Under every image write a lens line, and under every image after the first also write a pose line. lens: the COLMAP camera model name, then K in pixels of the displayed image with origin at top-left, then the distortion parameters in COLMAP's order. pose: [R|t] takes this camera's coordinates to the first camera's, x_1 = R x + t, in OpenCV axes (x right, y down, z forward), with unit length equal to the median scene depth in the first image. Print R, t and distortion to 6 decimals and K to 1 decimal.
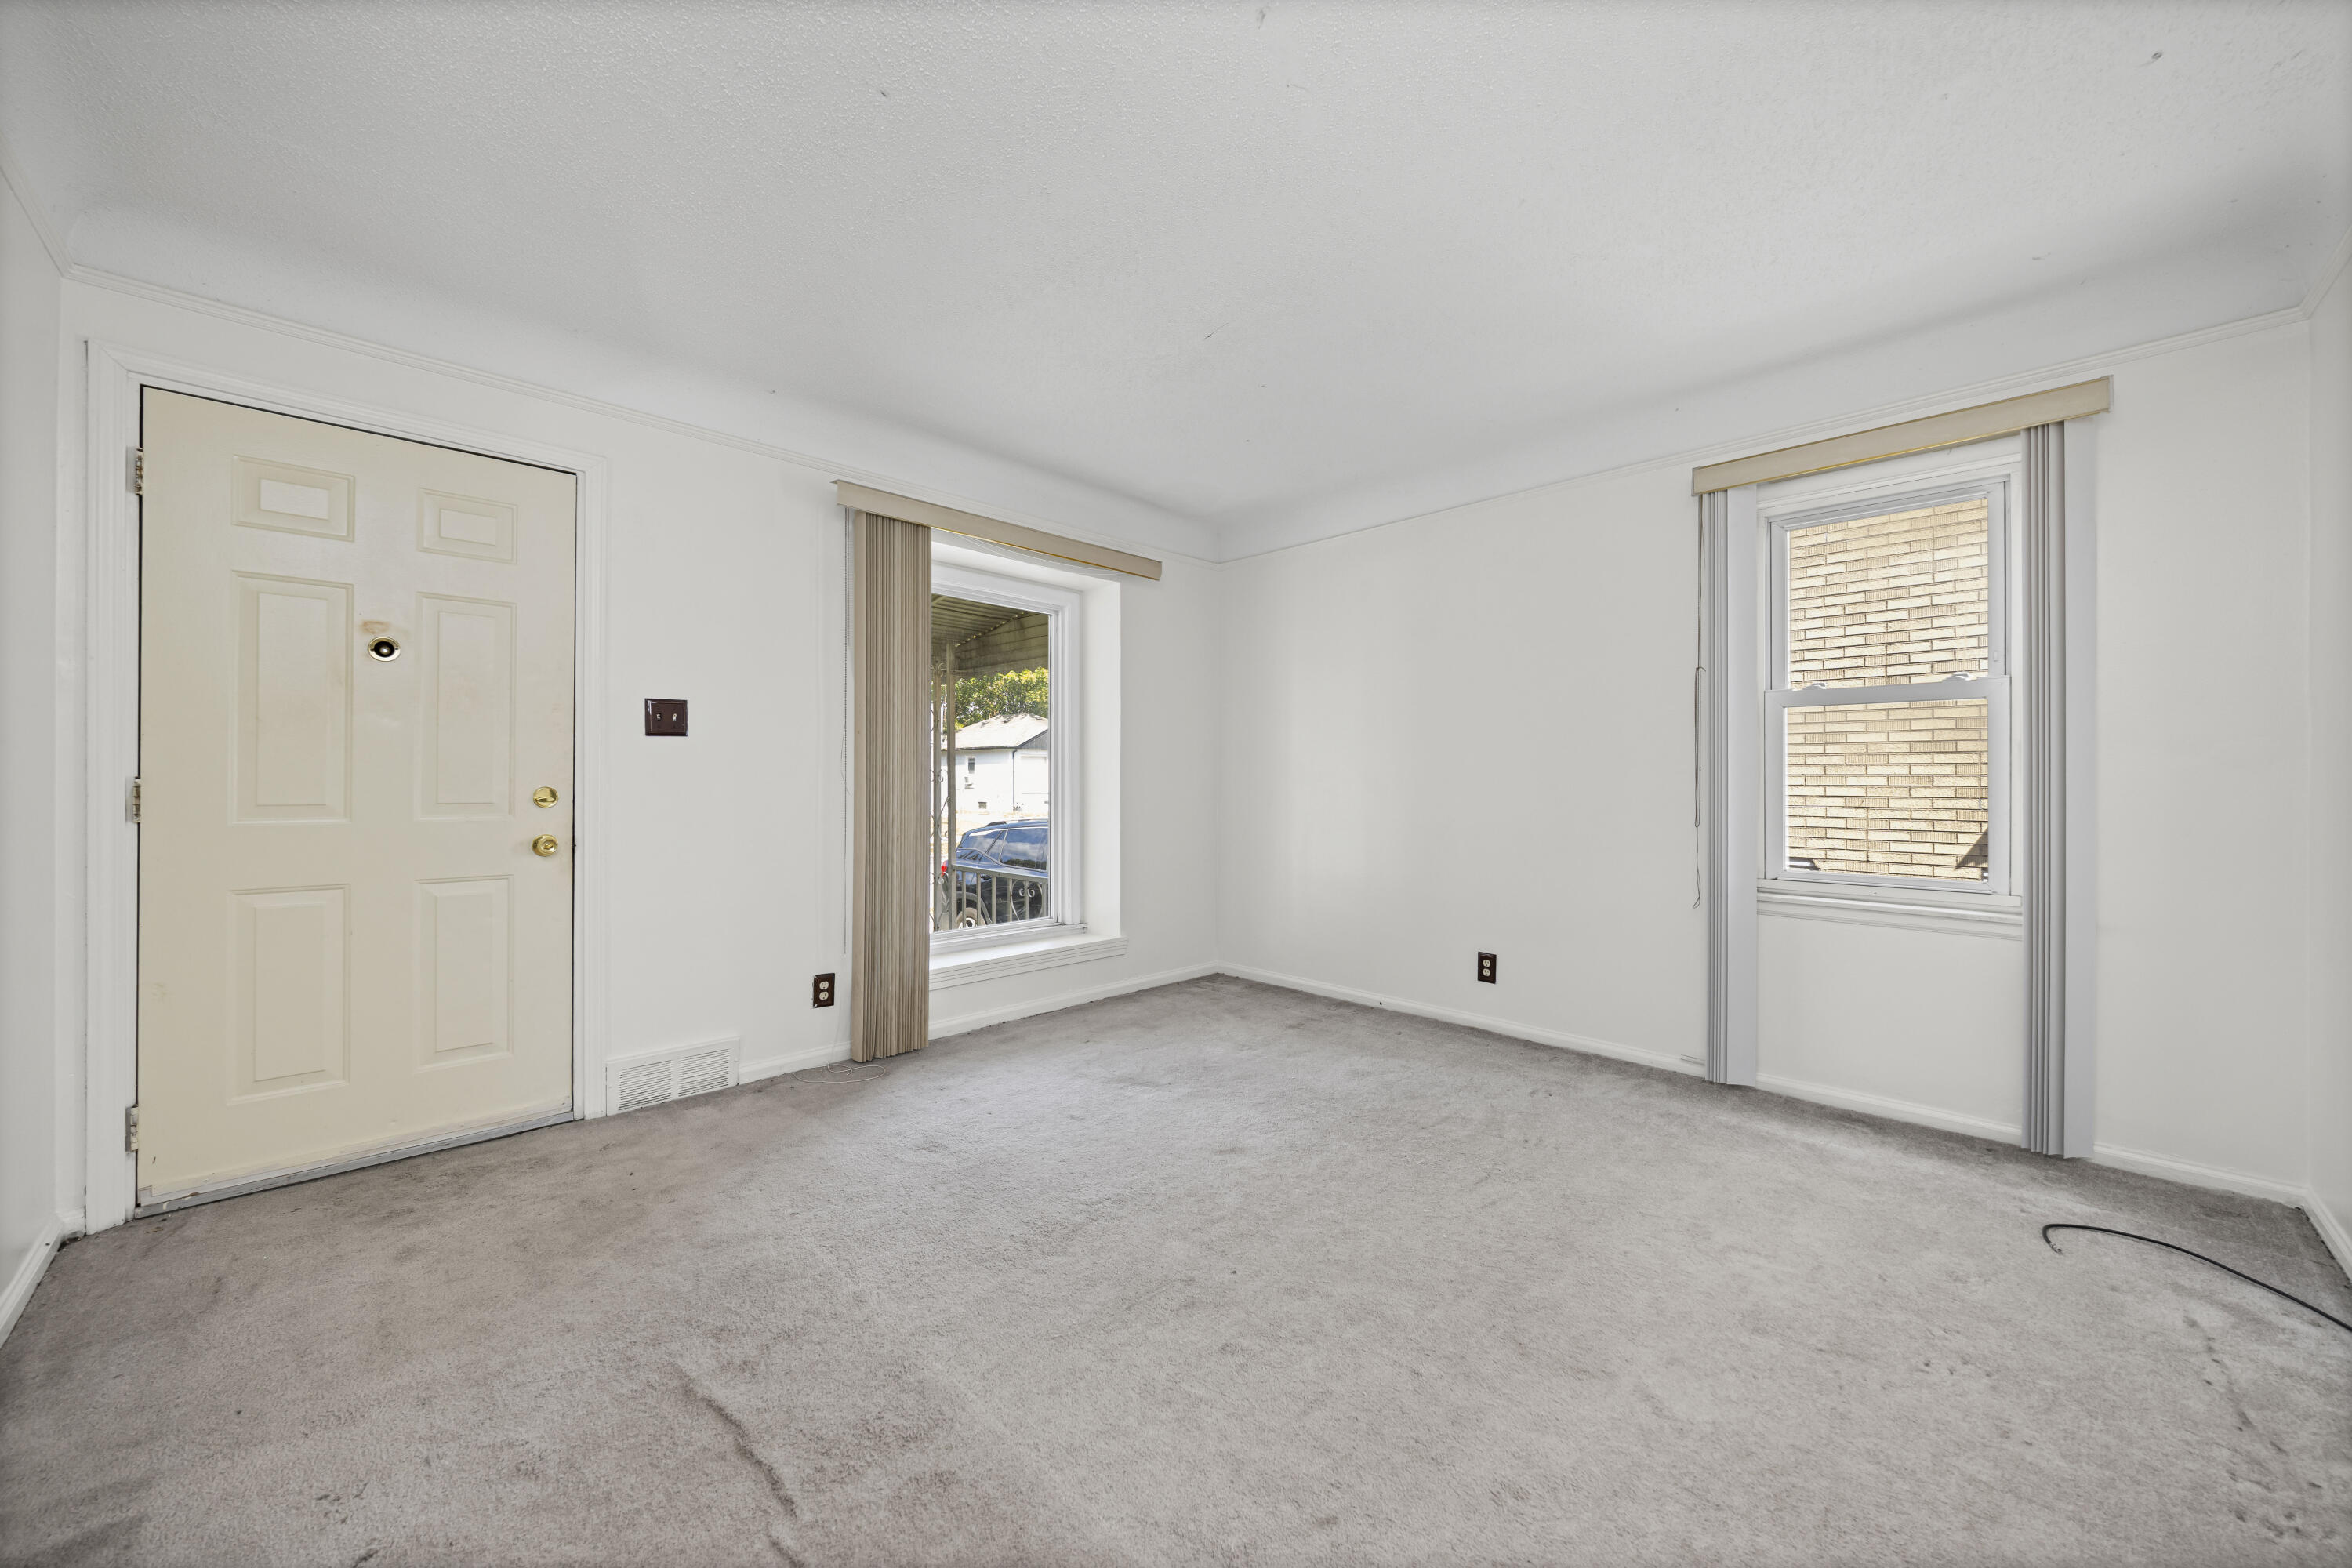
lens RADIAL K [[856.0, 0, 1176.0], [0, 856.0, 784.0], [0, 0, 1]] dist [-0.031653, -0.000011]
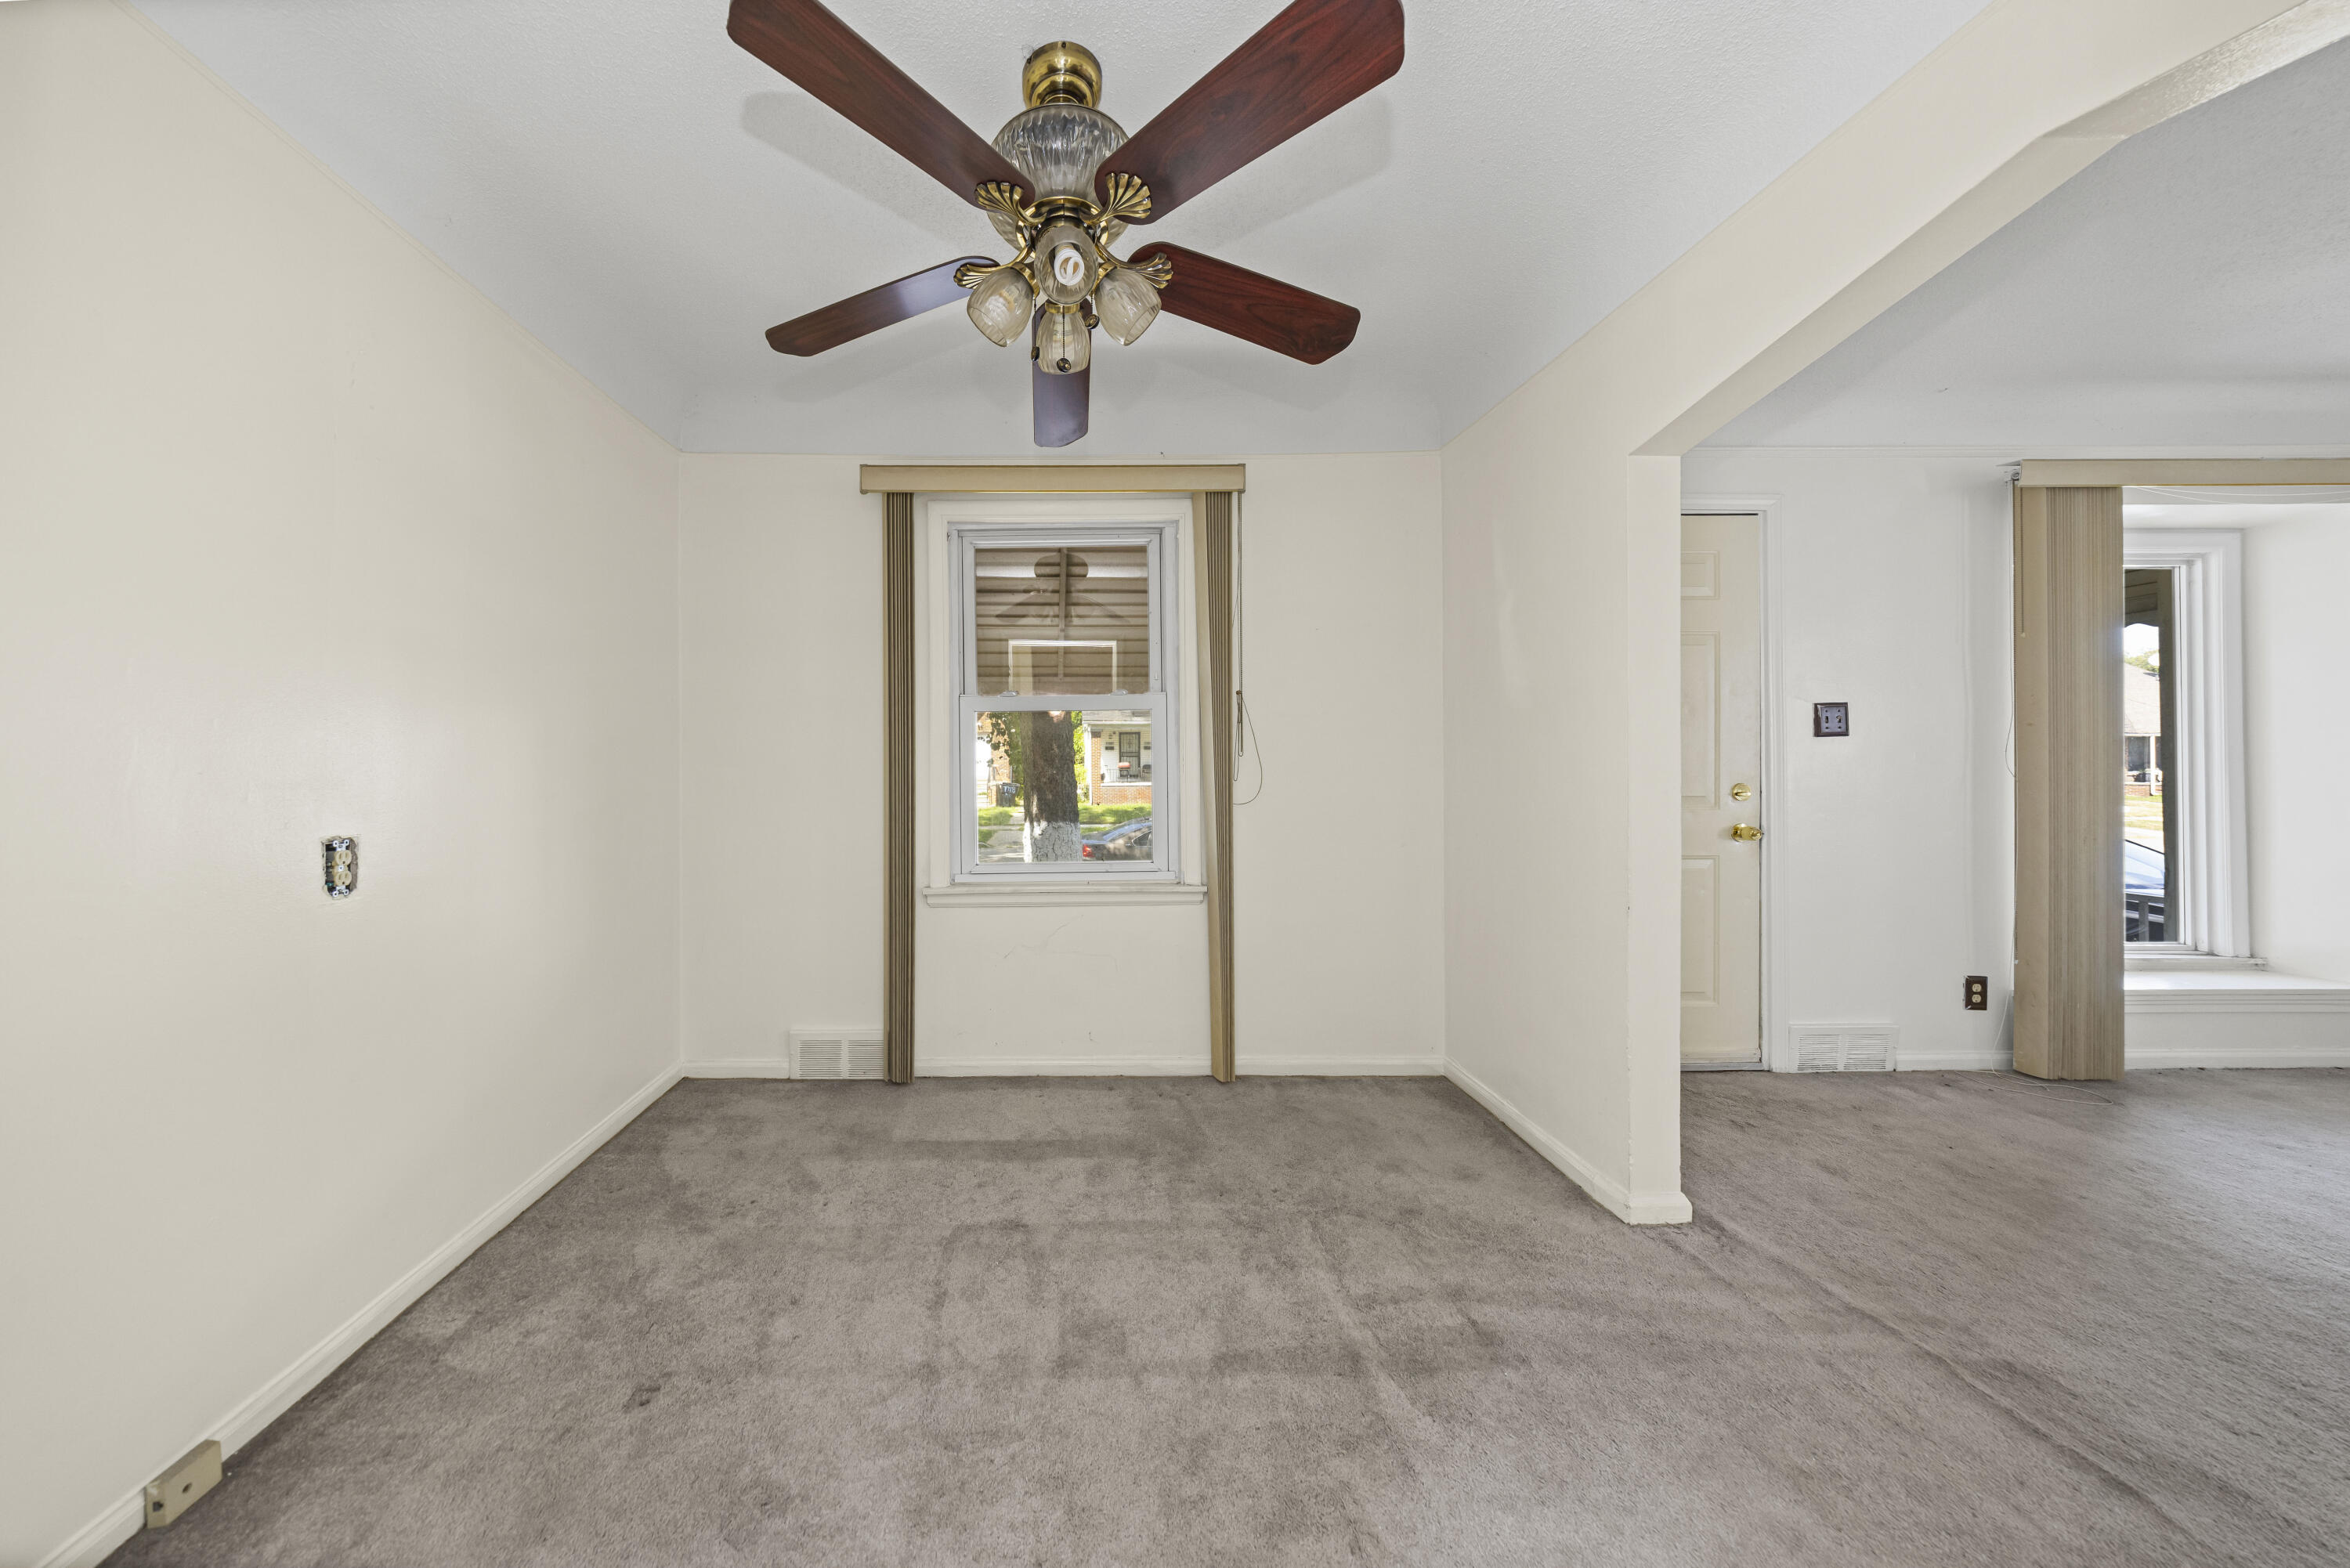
lens RADIAL K [[768.0, 0, 1175.4], [0, 768.0, 772.3], [0, 0, 1]] dist [0.000139, 0.000028]
pose [[0.703632, 0.002695, -0.710560, -0.434749], [0.001411, 0.999986, 0.005189, -0.014480], [0.710563, -0.004653, 0.703618, -0.263242]]
